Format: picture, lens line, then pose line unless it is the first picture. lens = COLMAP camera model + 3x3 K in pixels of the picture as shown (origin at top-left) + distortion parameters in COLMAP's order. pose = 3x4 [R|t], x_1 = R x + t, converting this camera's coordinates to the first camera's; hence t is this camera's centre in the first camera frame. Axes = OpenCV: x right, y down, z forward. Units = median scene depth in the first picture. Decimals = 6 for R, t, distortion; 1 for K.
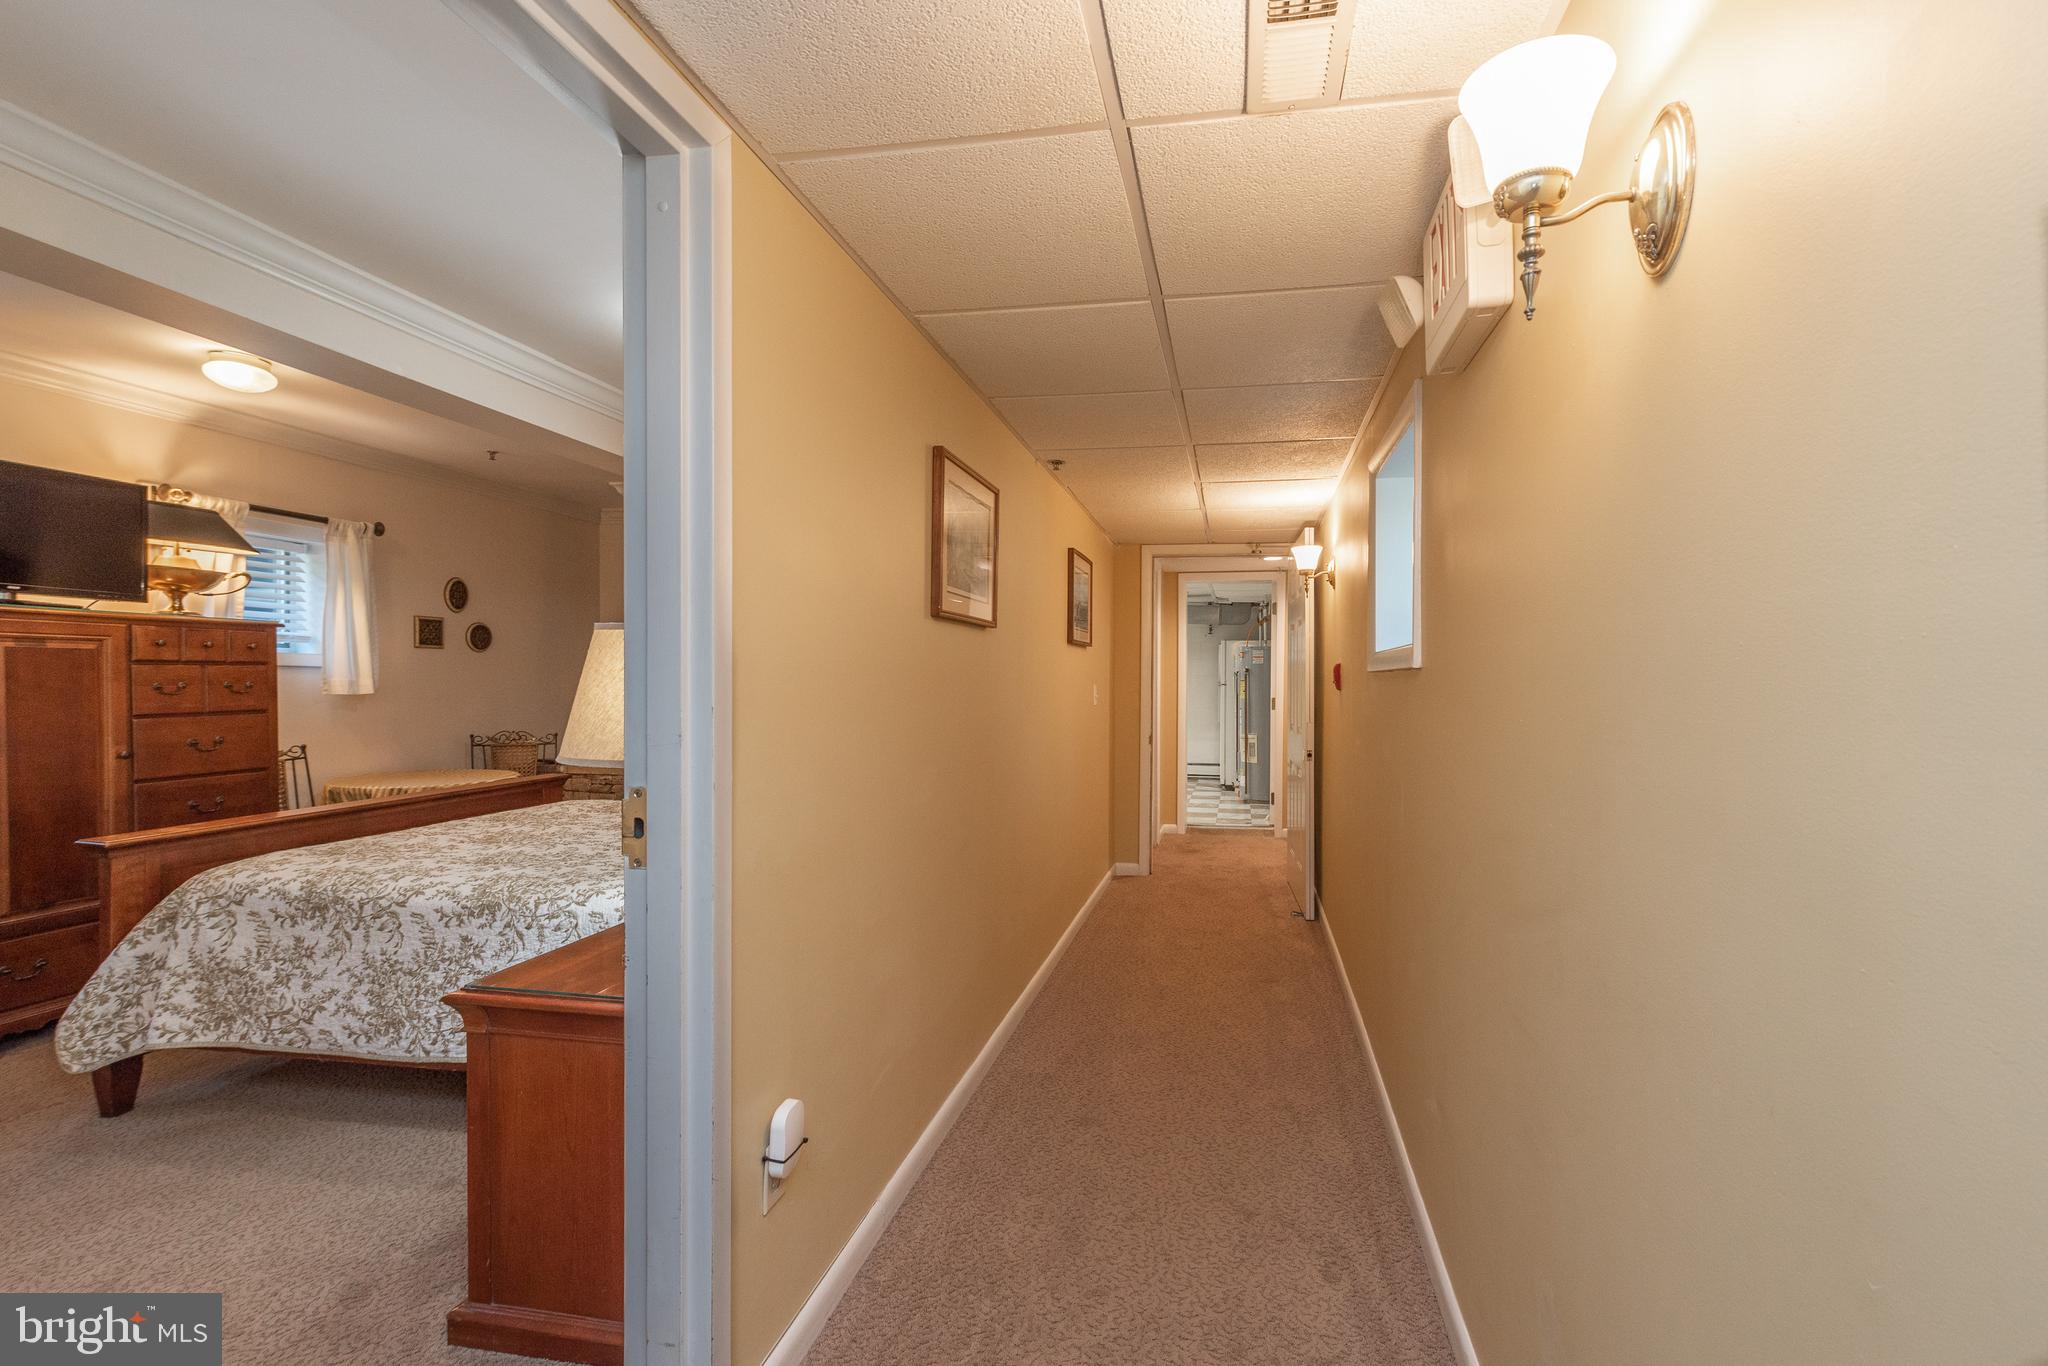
lens RADIAL K [[887.0, 0, 1116.2], [0, 887.0, 695.3], [0, 0, 1]] dist [0.000604, 0.000376]
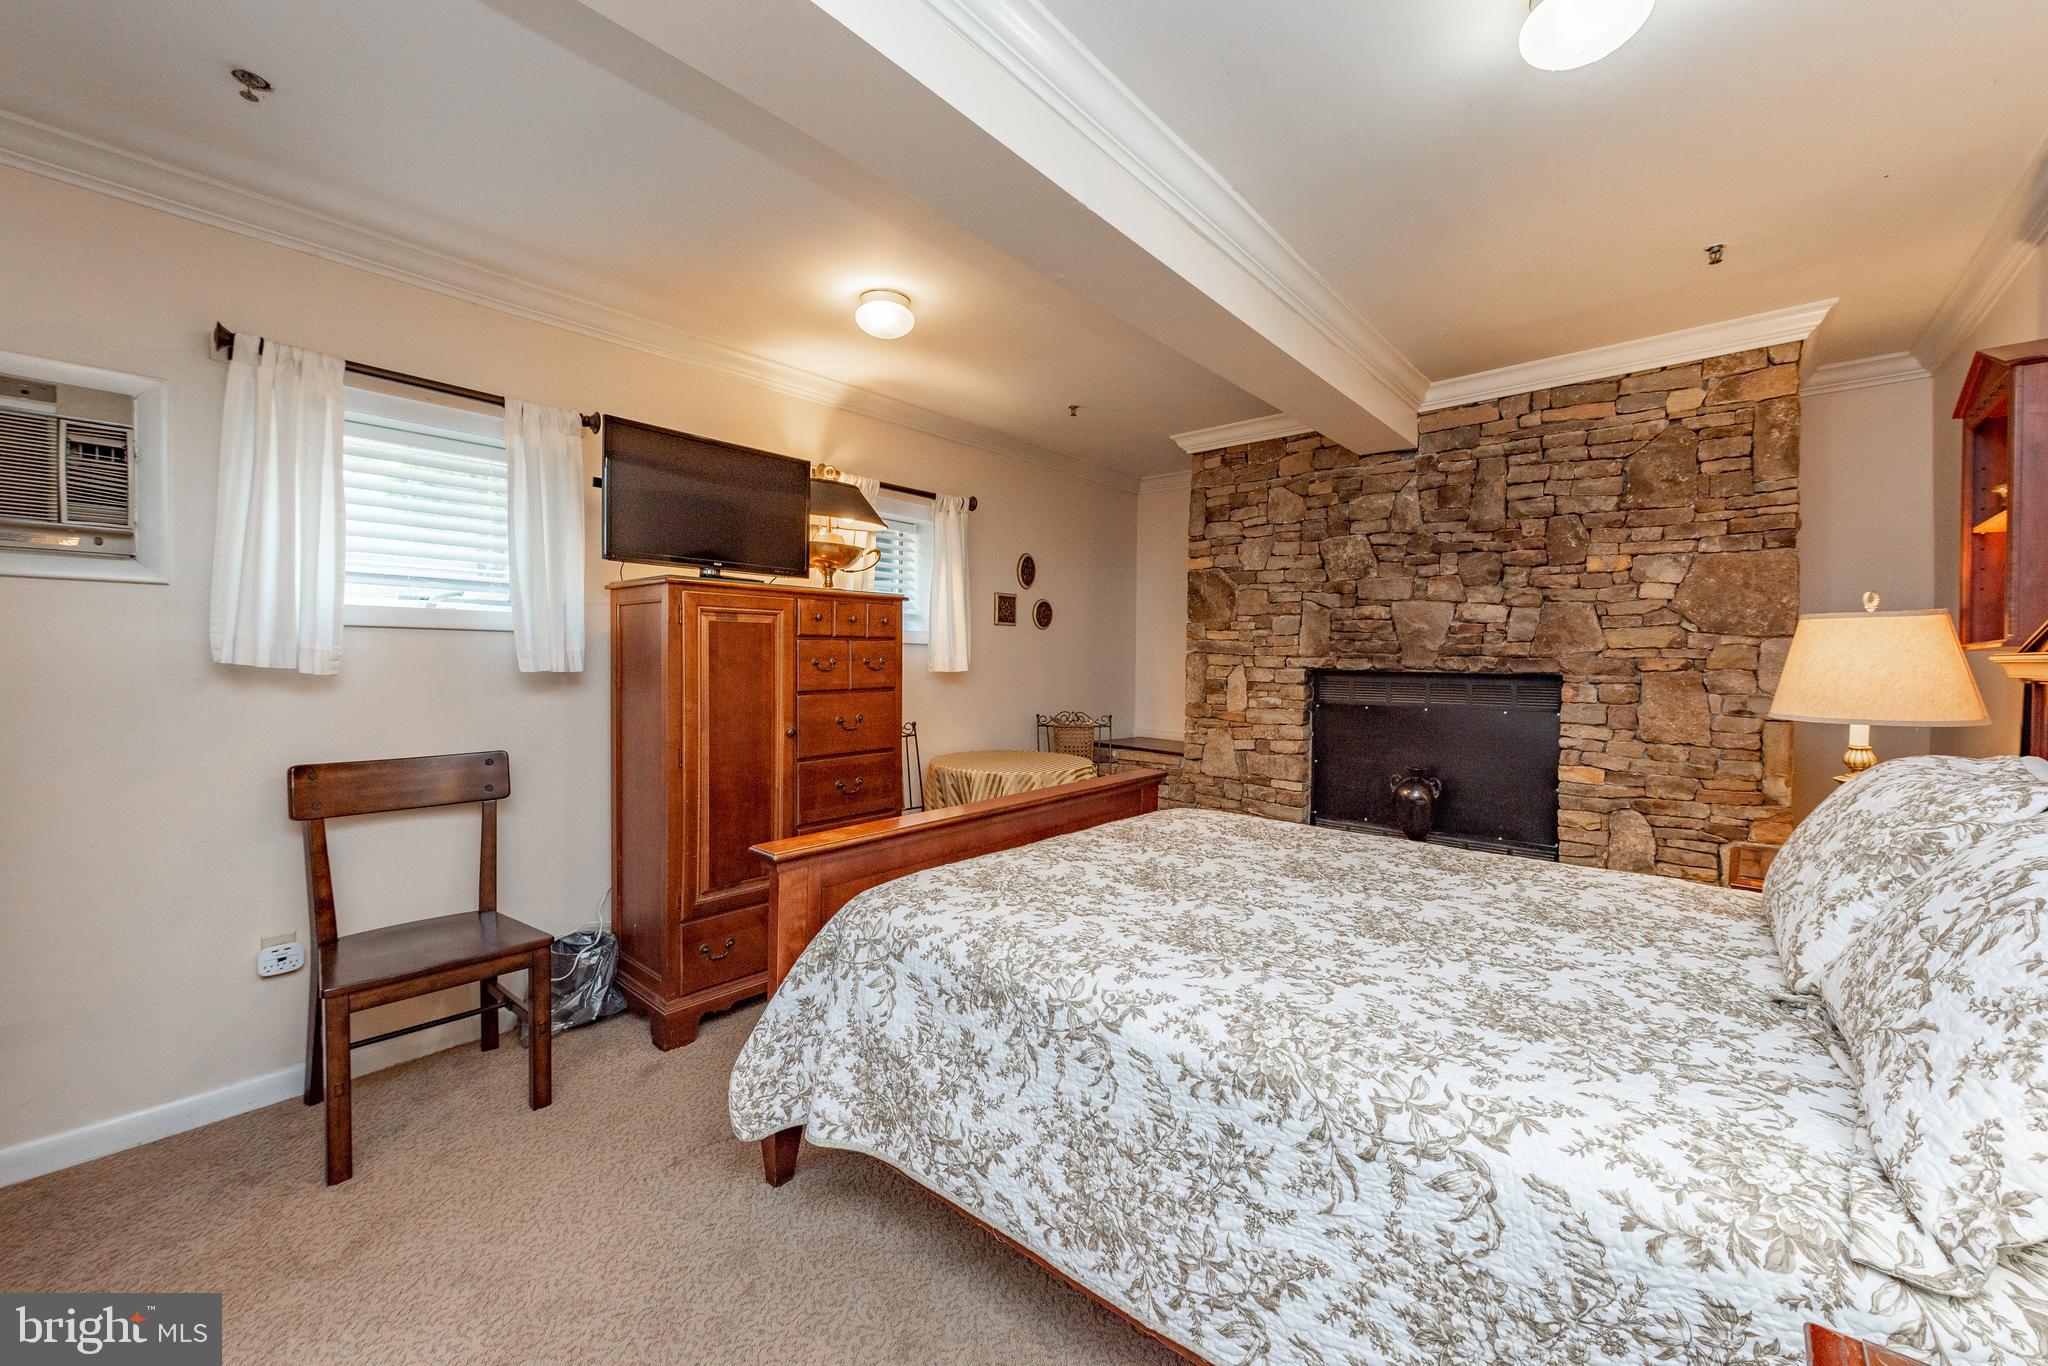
lens RADIAL K [[815.6, 0, 1018.9], [0, 815.6, 671.3], [0, 0, 1]] dist [0.000516, -0.000012]
pose [[0.844179, 0.009195, -0.535983, -0.556192], [-0.012857, 0.999913, -0.003097, 0.000293], [0.535908, 0.009506, 0.844223, 0.493411]]
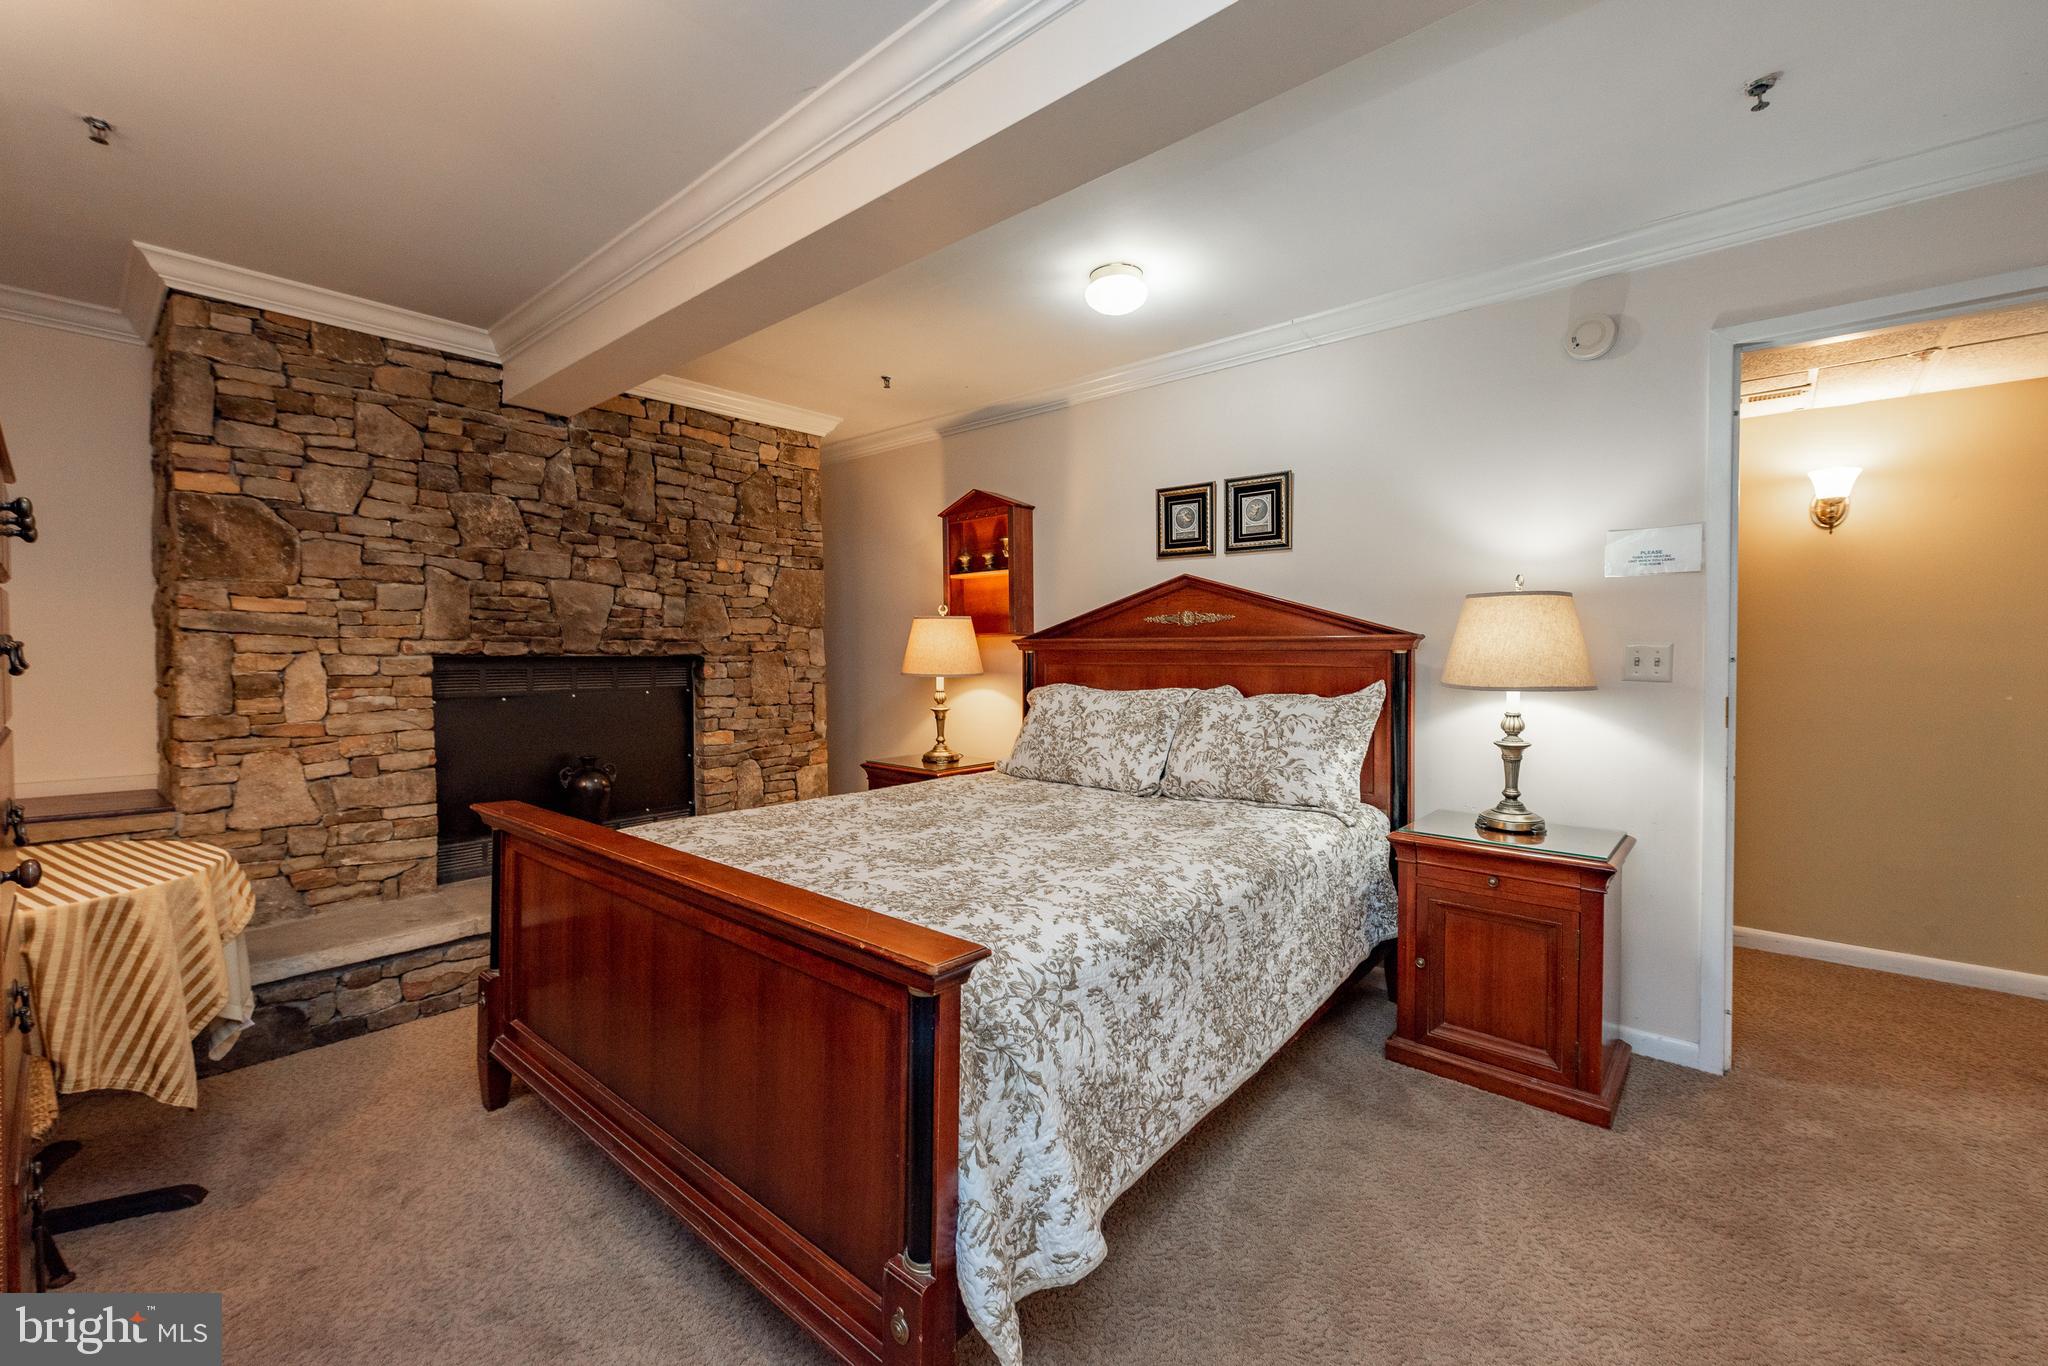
lens RADIAL K [[815.6, 0, 1018.9], [0, 815.6, 671.3], [0, 0, 1]] dist [0.000516, -0.000012]
pose [[0.532329, -0.027885, 0.846078, -1.507256], [0.020761, 0.999587, 0.019882, 0.001431], [-0.846283, 0.006982, 0.532687, 0.736135]]
